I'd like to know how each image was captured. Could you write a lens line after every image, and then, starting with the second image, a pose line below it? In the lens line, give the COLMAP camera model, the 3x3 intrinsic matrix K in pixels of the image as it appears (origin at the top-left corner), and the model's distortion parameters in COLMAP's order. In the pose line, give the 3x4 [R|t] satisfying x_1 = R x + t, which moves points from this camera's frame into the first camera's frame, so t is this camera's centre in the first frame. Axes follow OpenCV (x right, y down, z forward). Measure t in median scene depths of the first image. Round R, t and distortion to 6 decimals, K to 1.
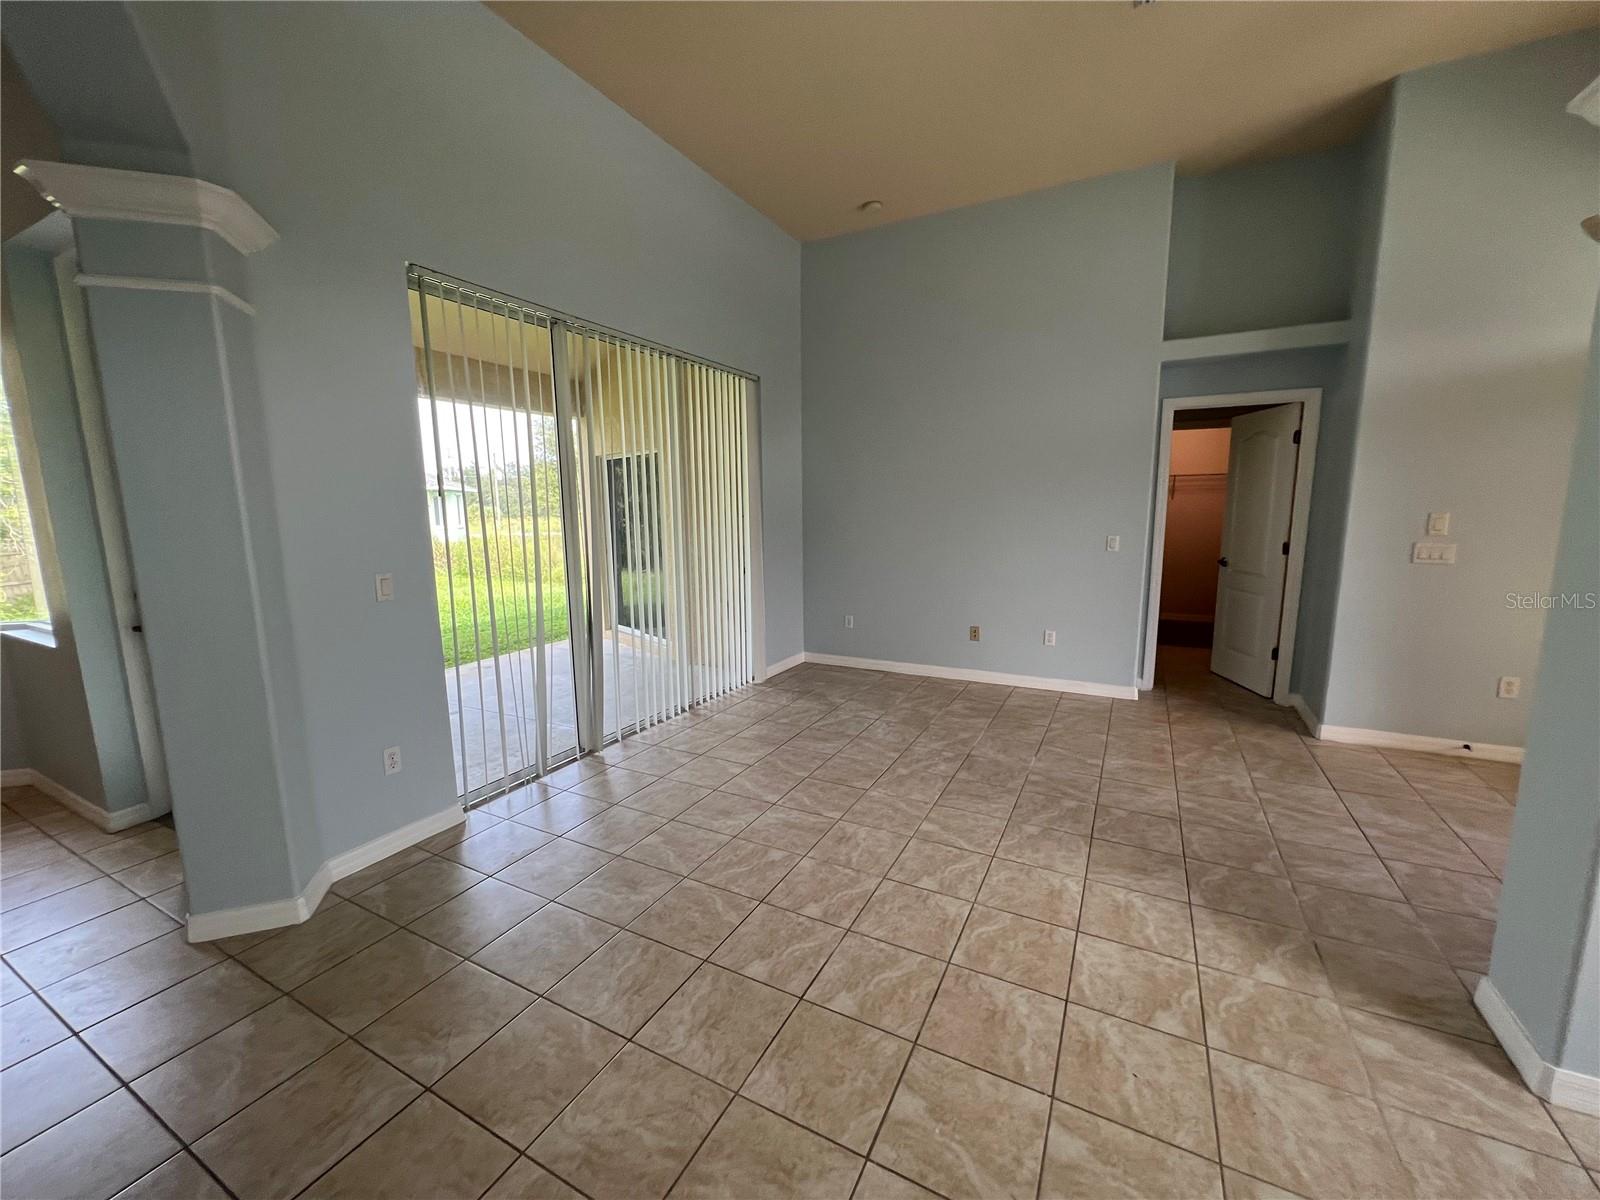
lens RADIAL K [[643.5, 0, 800.4], [0, 643.5, 605.2], [0, 0, 1]] dist [-0.004328, 0.002483]
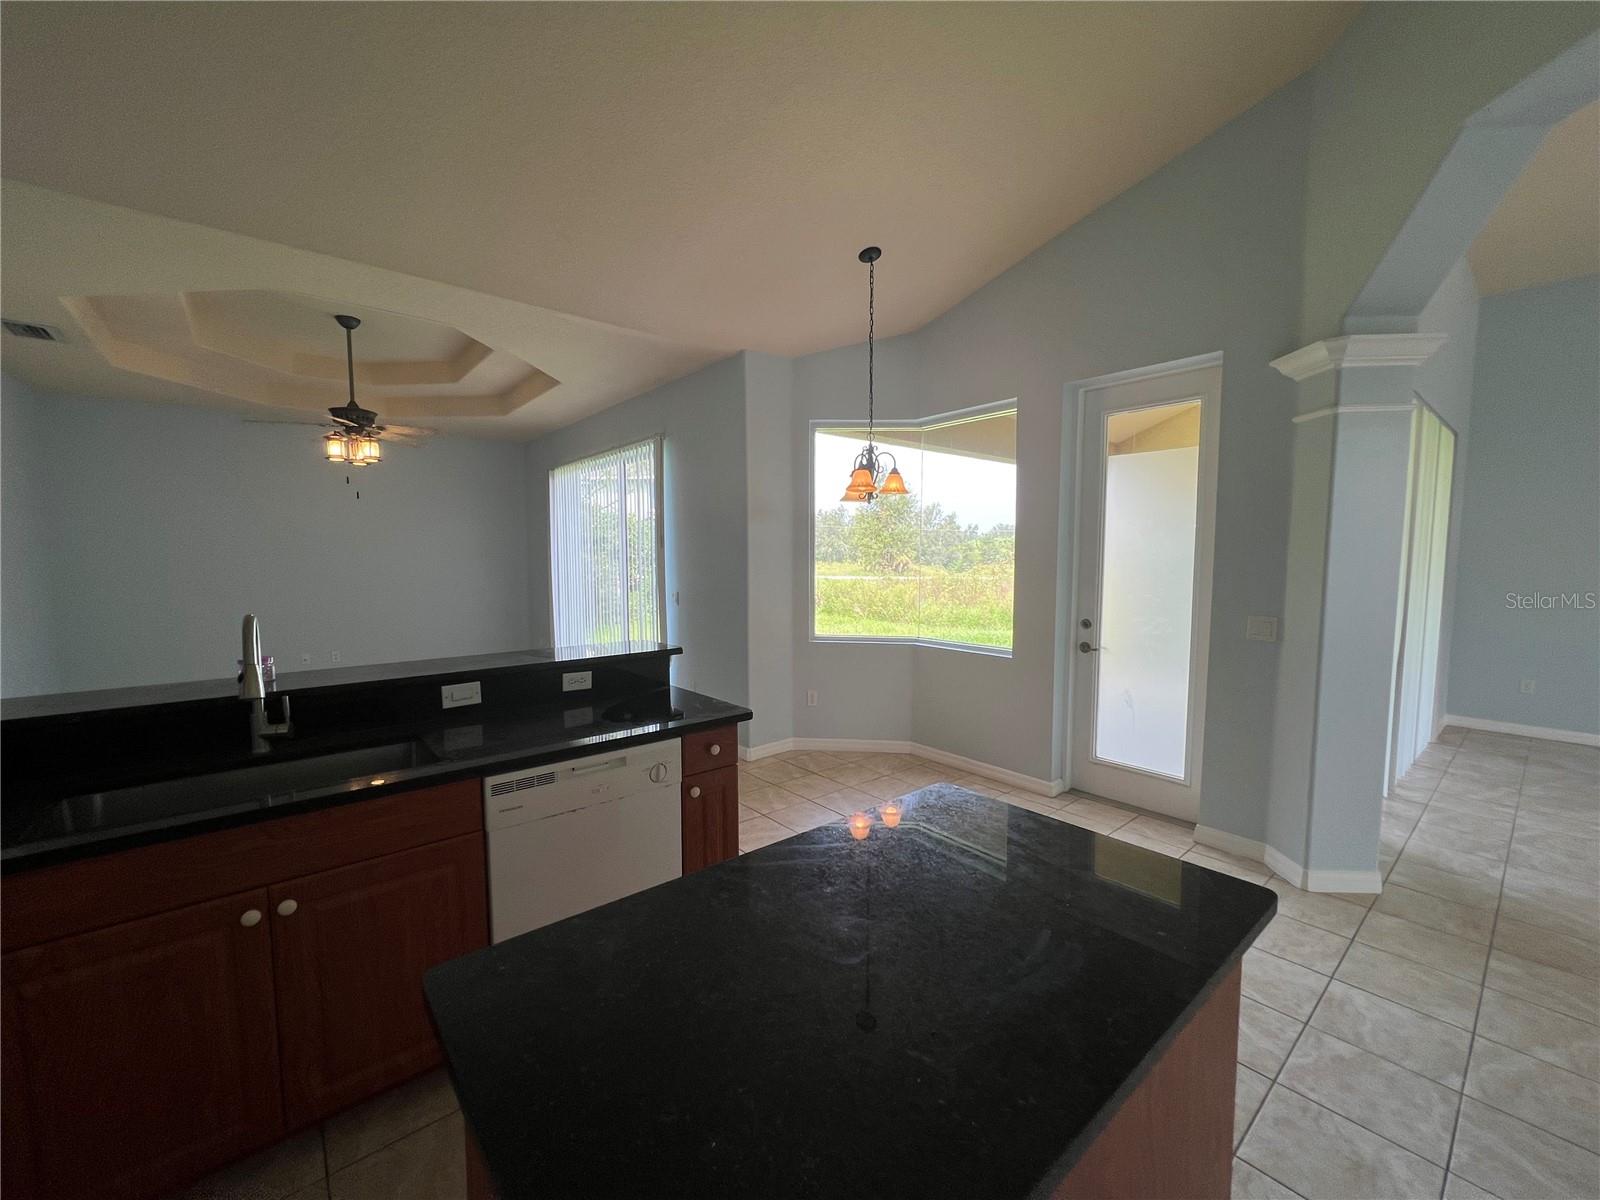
lens RADIAL K [[643.5, 0, 800.4], [0, 643.5, 605.2], [0, 0, 1]] dist [-0.004328, 0.002483]
pose [[0.927771, 0.039096, -0.371097, -1.069613], [-0.065993, 0.996011, -0.060055, 0.062851], [0.367269, 0.080207, 0.926650, -0.491381]]
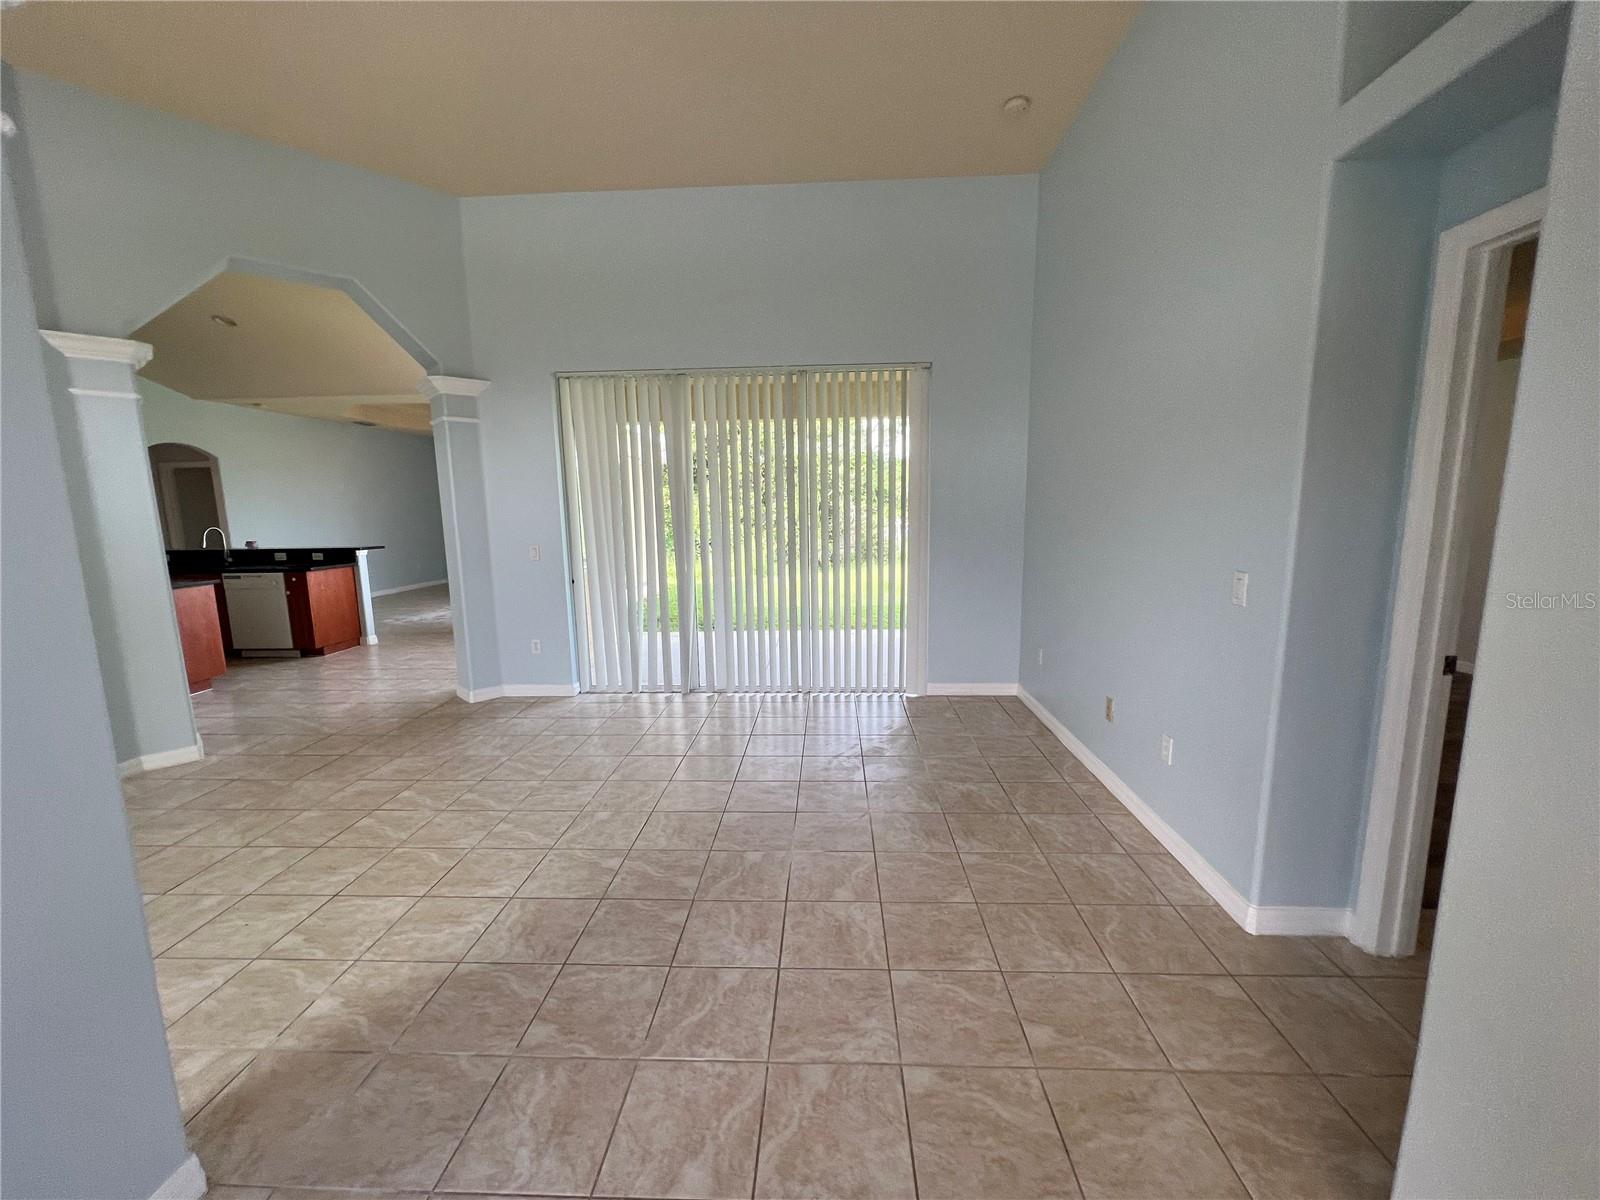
lens RADIAL K [[643.5, 0, 800.4], [0, 643.5, 605.2], [0, 0, 1]] dist [-0.004328, 0.002483]
pose [[0.422131, 0.140799, -0.895534, 1.226608], [-0.125653, 0.987417, 0.096015, -0.139990], [0.897784, 0.071996, 0.434511, 0.795576]]
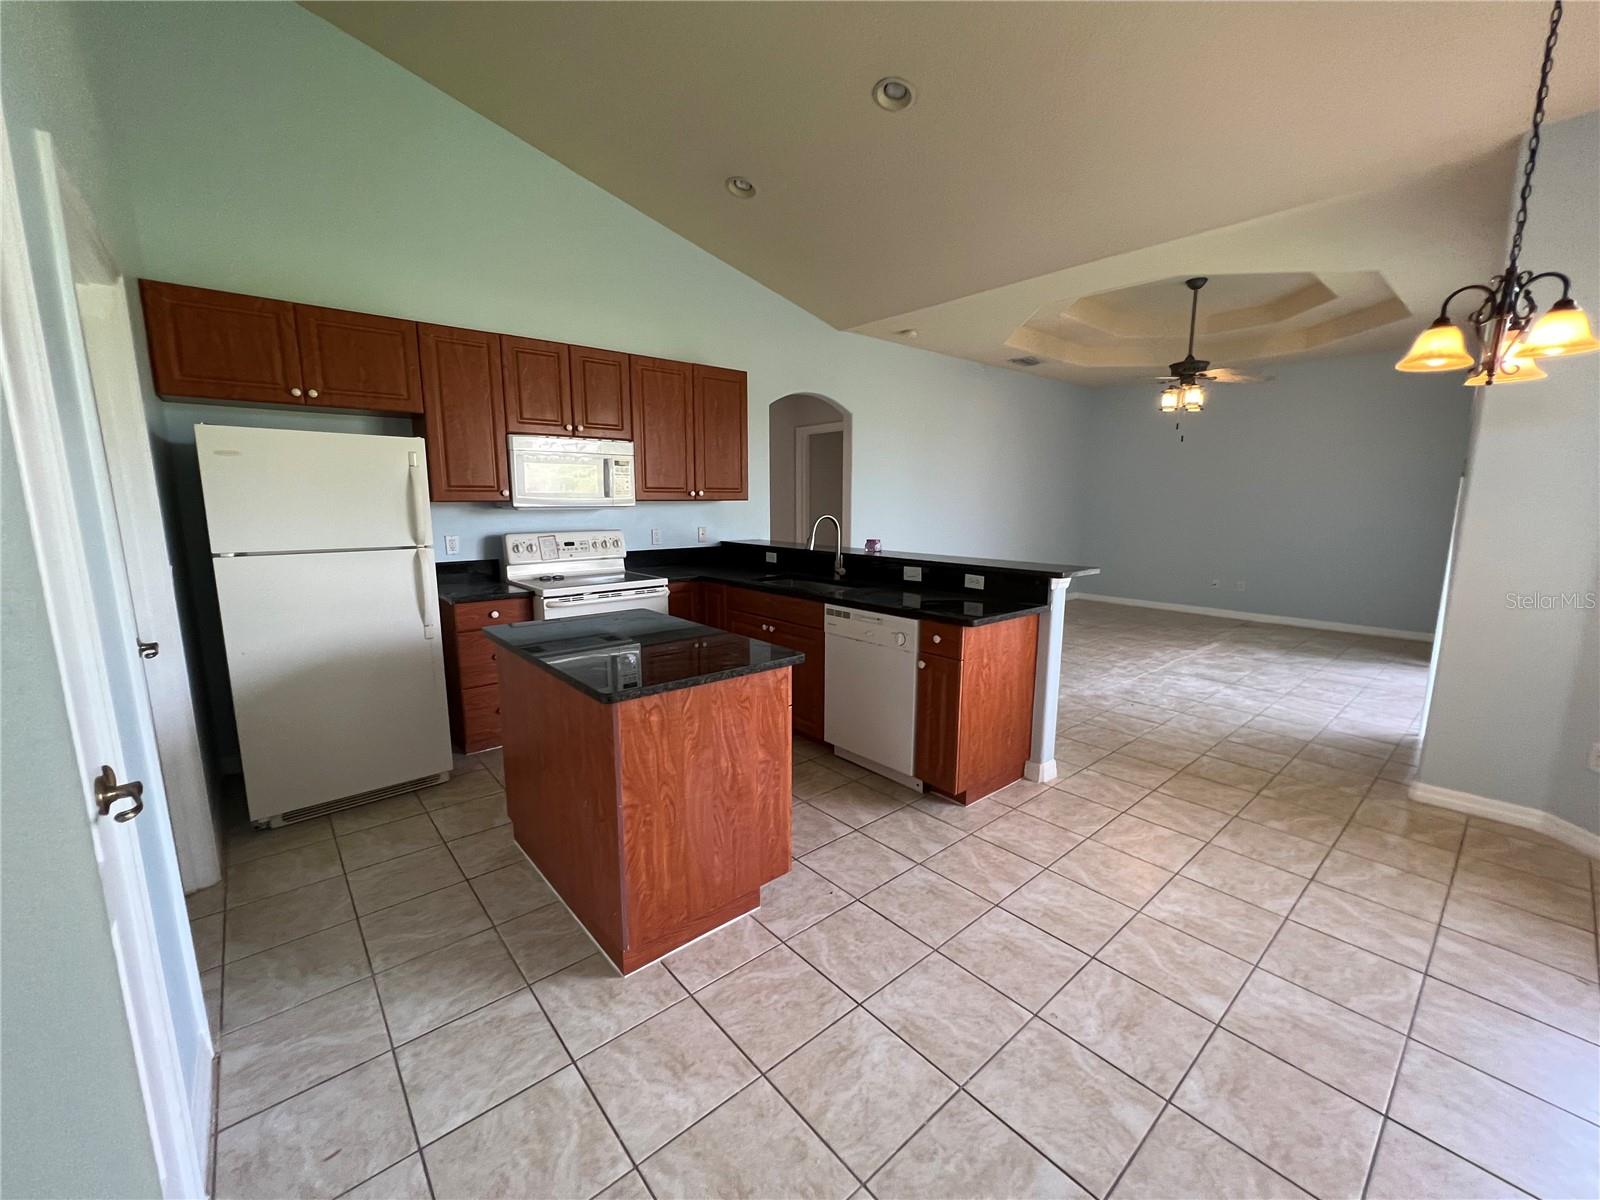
lens RADIAL K [[643.5, 0, 800.4], [0, 643.5, 605.2], [0, 0, 1]] dist [-0.004328, 0.002483]
pose [[-0.368701, 0.163212, -0.915107, -0.485265], [-0.138226, 0.963893, 0.227605, -0.046686], [0.919213, 0.210409, -0.332829, 0.320439]]
